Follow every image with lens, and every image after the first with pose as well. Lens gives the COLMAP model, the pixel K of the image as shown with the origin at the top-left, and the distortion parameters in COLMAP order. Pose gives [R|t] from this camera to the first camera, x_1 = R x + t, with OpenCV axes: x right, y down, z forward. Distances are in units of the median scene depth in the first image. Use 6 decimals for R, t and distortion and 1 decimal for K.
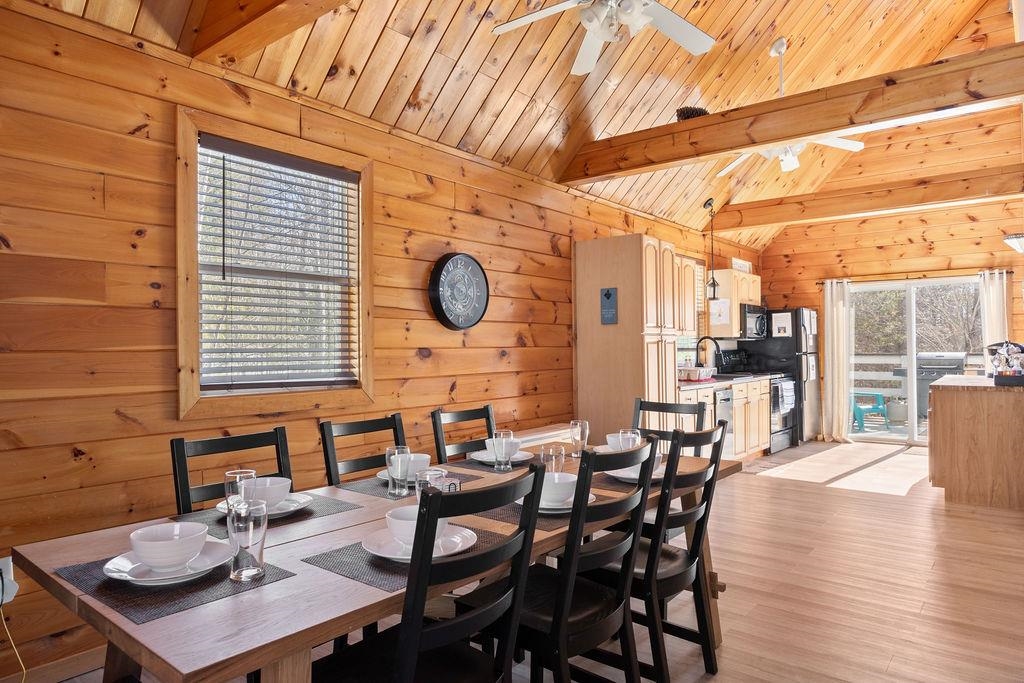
lens RADIAL K [[641.1, 0, 512.0], [0, 641.1, 341.5], [0, 0, 1]] dist [-0.001433, -0.000678]
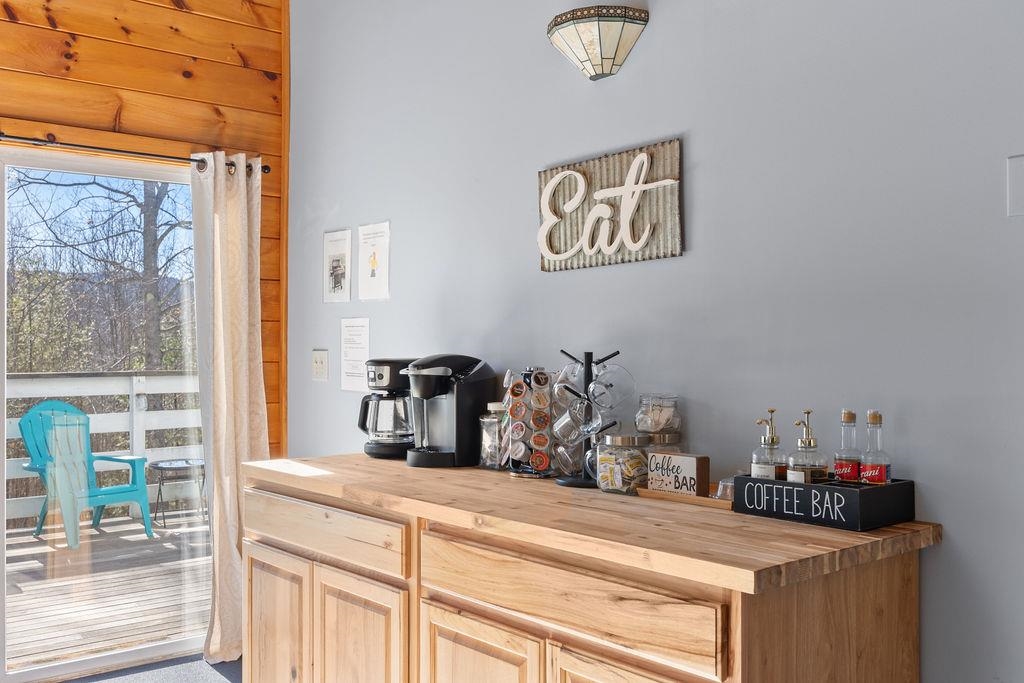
lens RADIAL K [[978.6, 0, 512.0], [0, 978.6, 341.5], [0, 0, 1]] dist [0.004380, 0.003073]
pose [[0.176972, 0.005554, 0.984200, 0.224632], [-0.017539, 0.999843, -0.002488, -0.005554], [-0.984060, -0.016822, 0.177042, 0.730513]]
